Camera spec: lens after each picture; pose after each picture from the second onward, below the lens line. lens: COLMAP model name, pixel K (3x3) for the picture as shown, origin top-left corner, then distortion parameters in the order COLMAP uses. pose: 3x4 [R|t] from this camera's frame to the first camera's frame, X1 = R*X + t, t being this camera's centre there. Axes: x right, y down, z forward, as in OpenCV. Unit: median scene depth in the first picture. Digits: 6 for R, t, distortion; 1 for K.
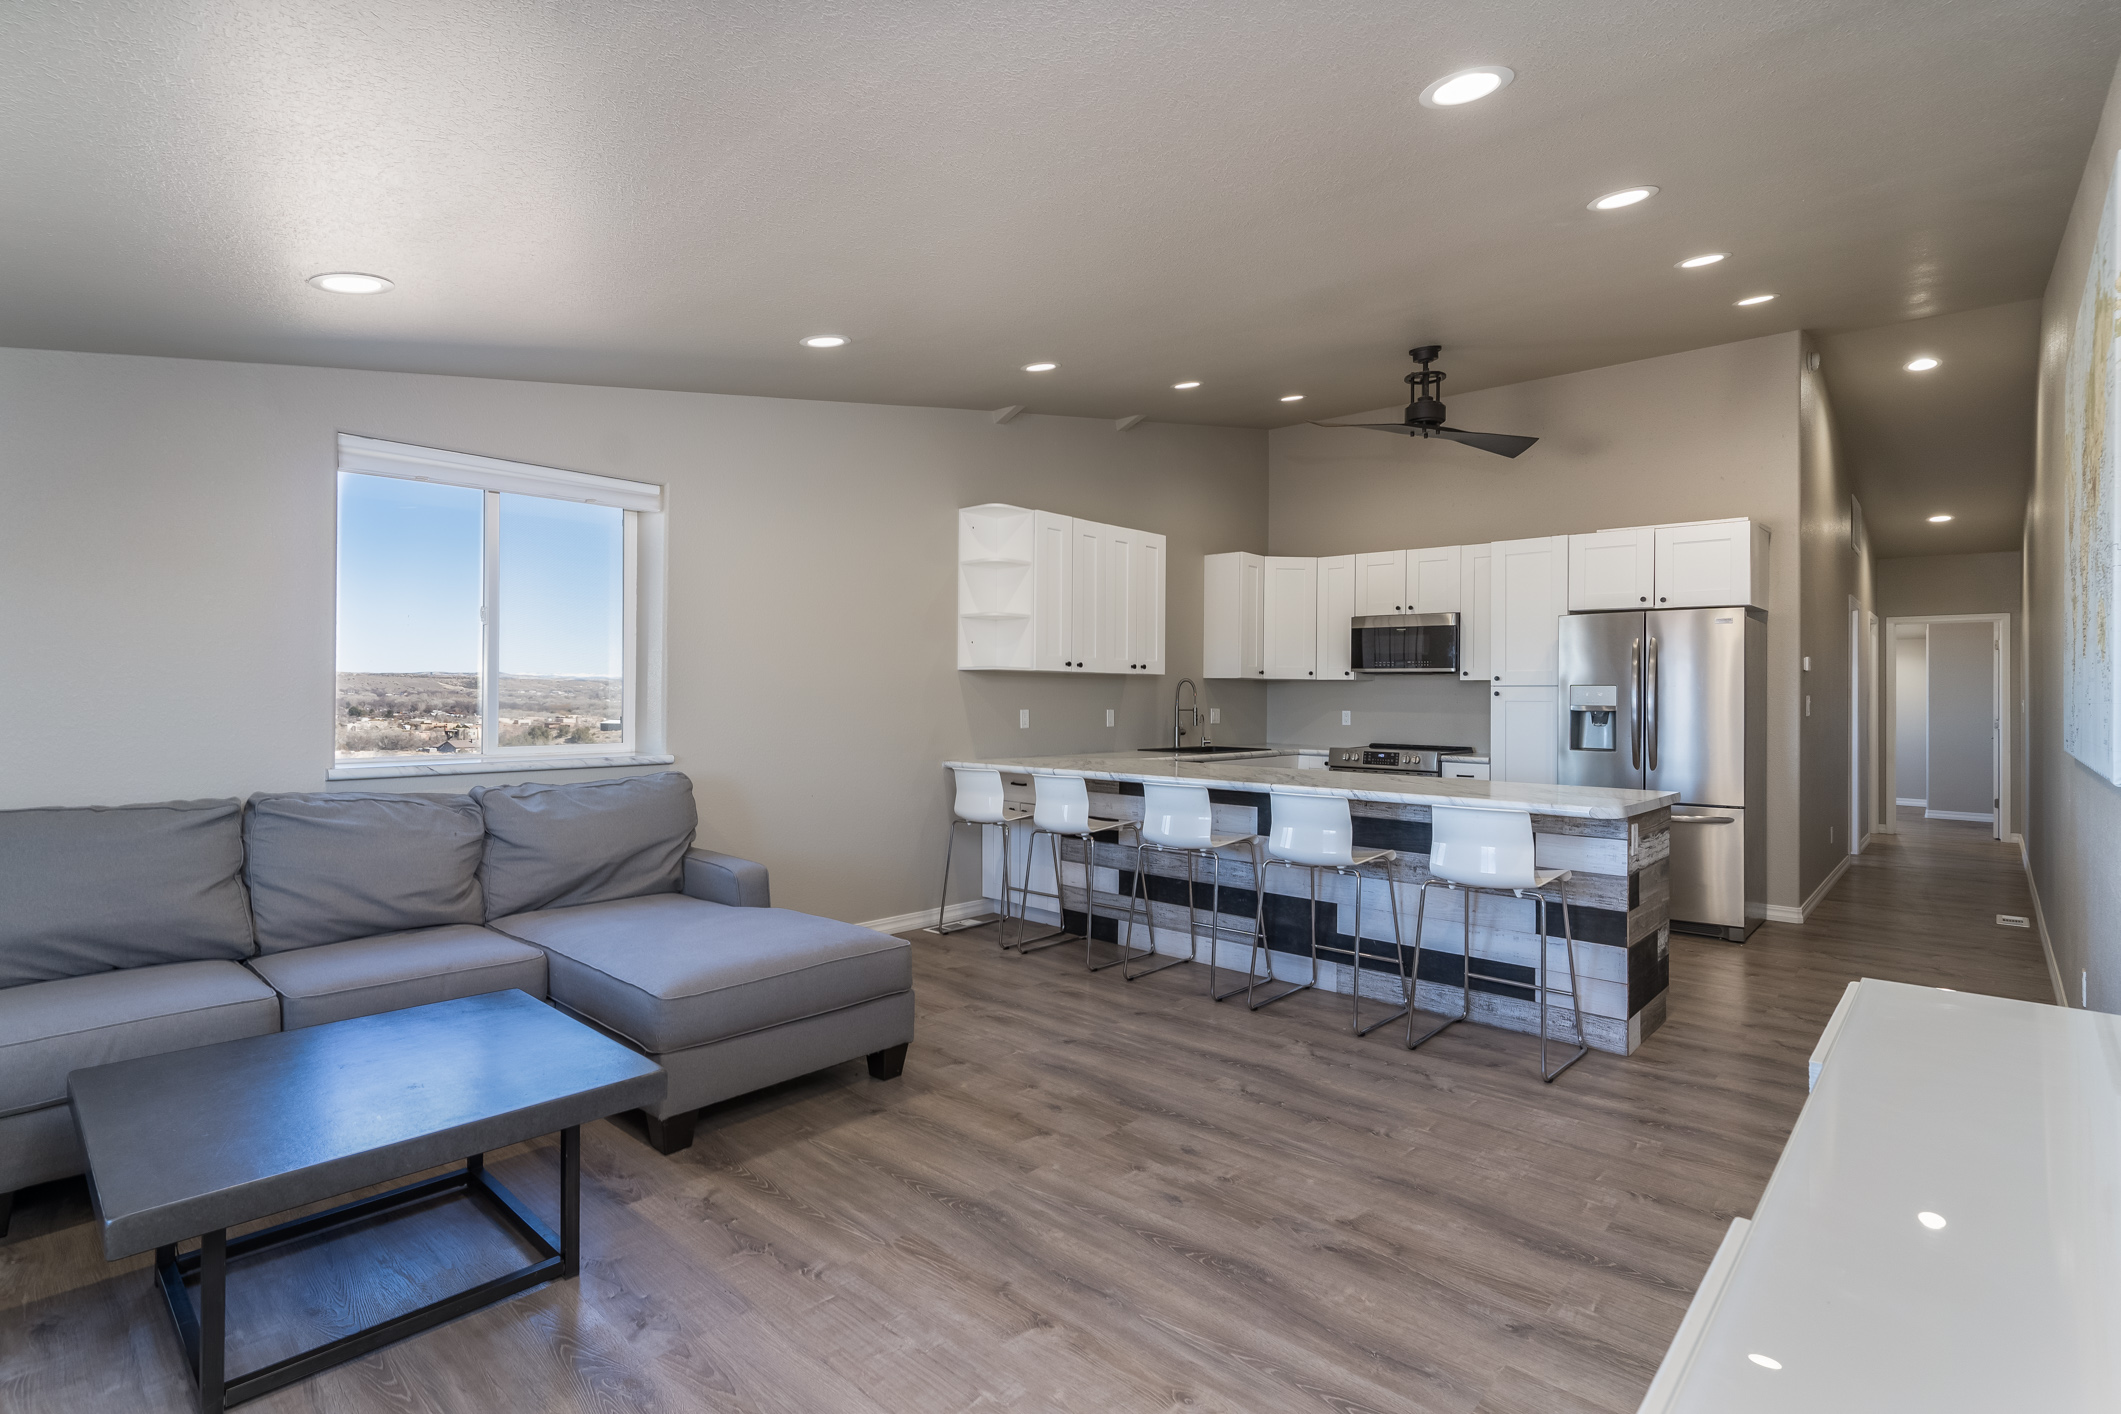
lens RADIAL K [[1022.8, 0, 1052.7], [0, 1022.8, 693.1], [0, 0, 1]] dist [0.001382, 0.000007]
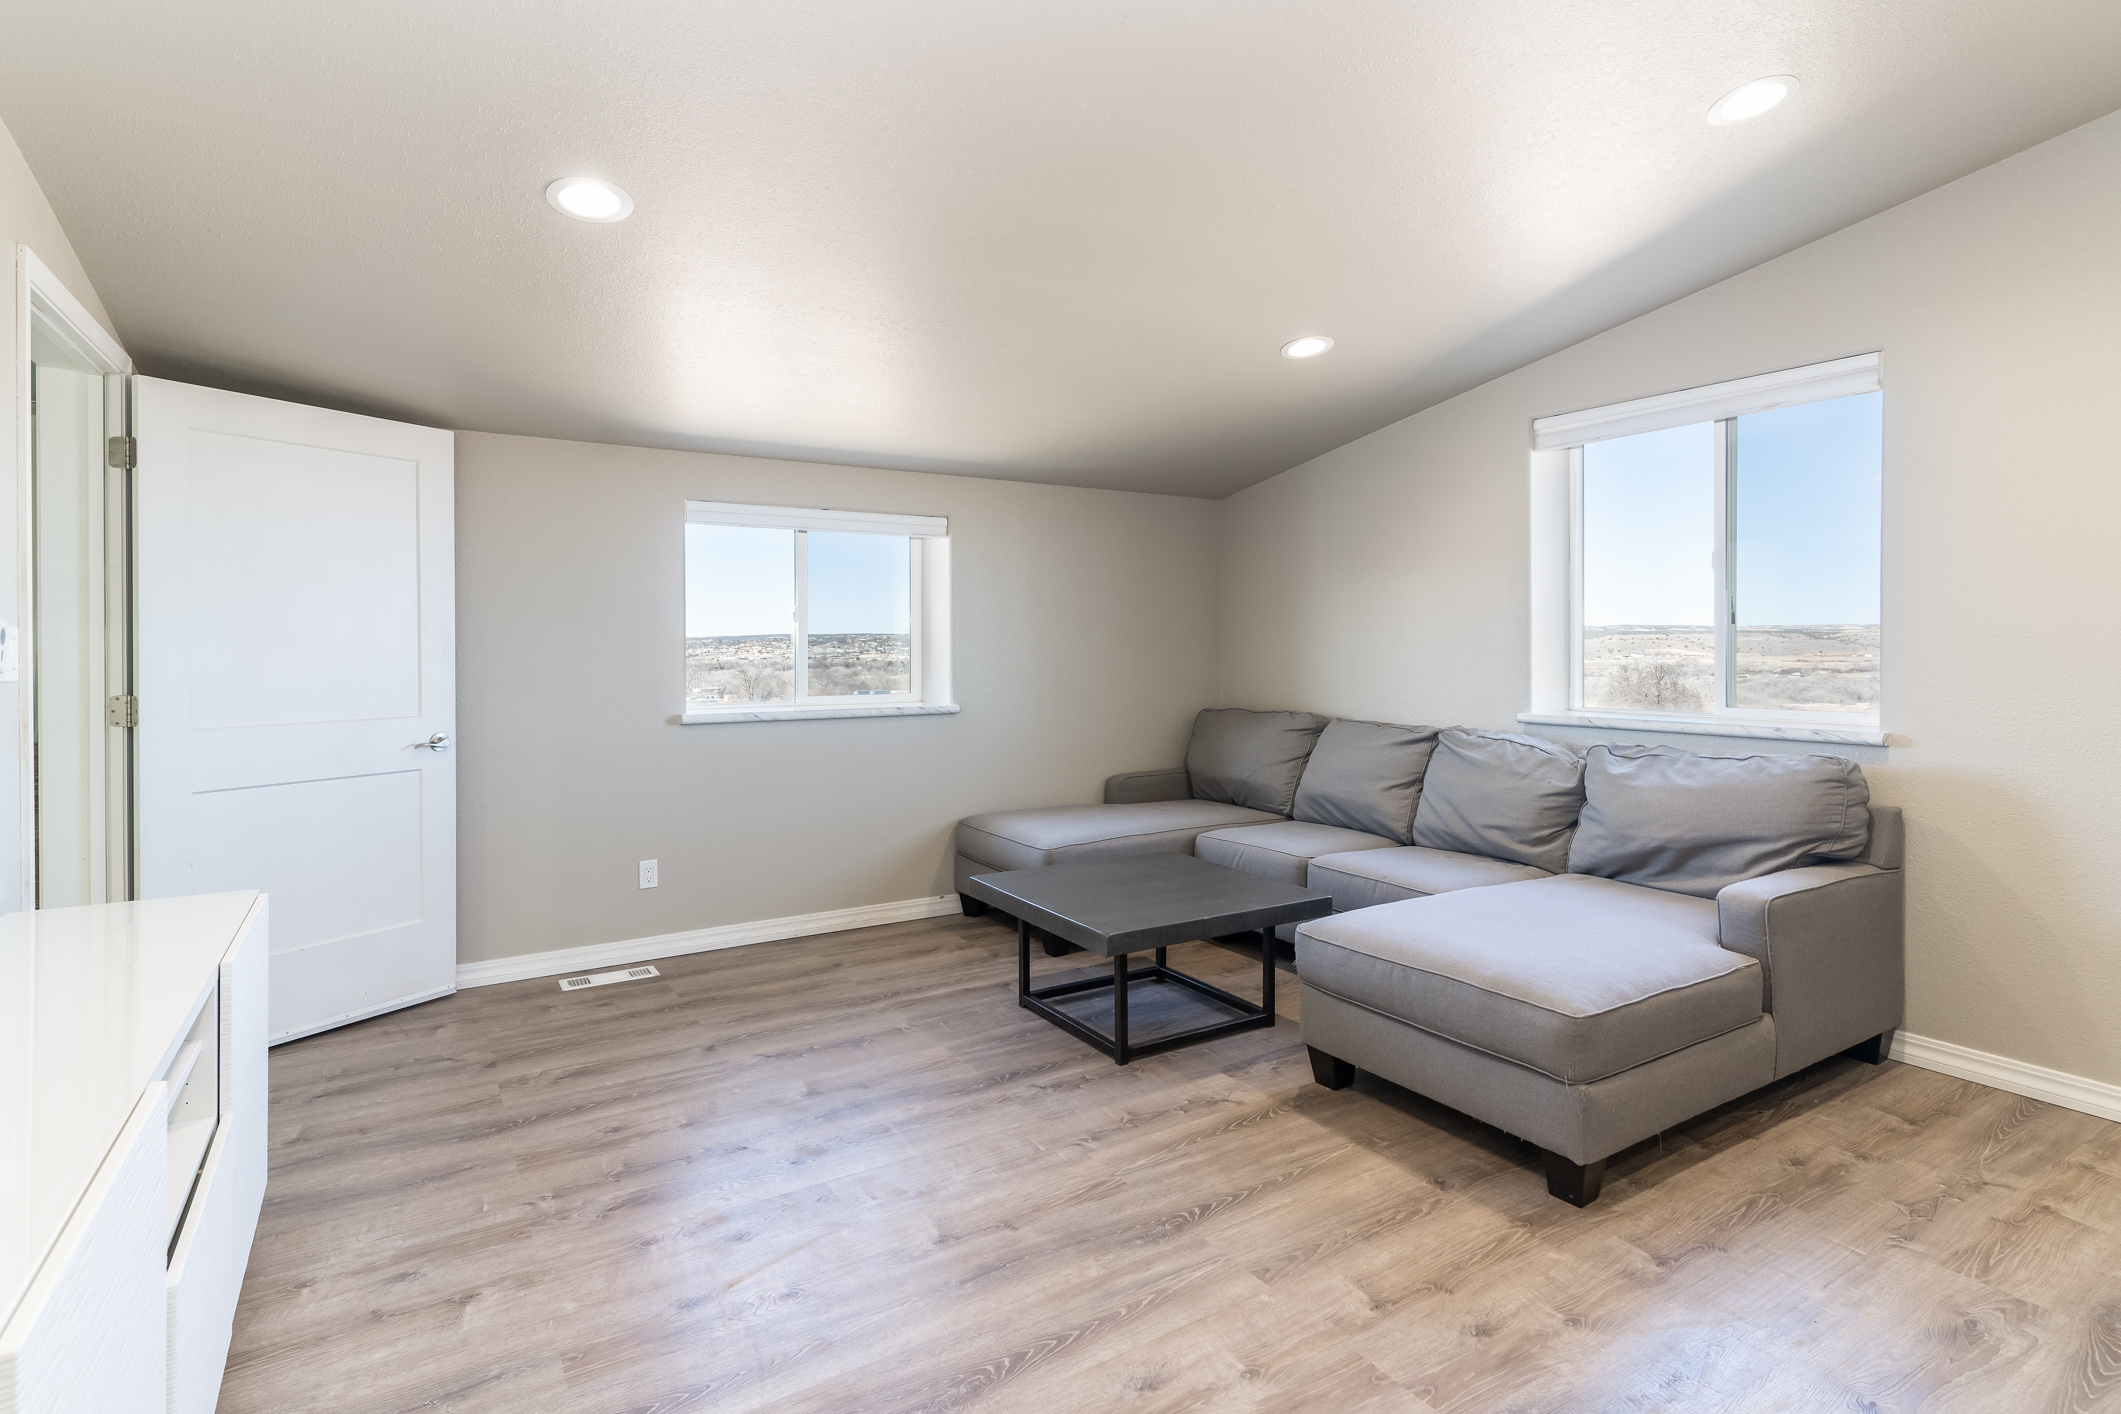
lens RADIAL K [[1080.8, 0, 1099.9], [0, 1080.8, 673.2], [0, 0, 1]] dist [0.001328, 0.000206]
pose [[-0.255995, 0.016499, -0.966537, 0.809328], [0.002038, 0.999861, 0.016528, 0.010612], [0.966676, 0.002262, -0.255993, 1.147045]]
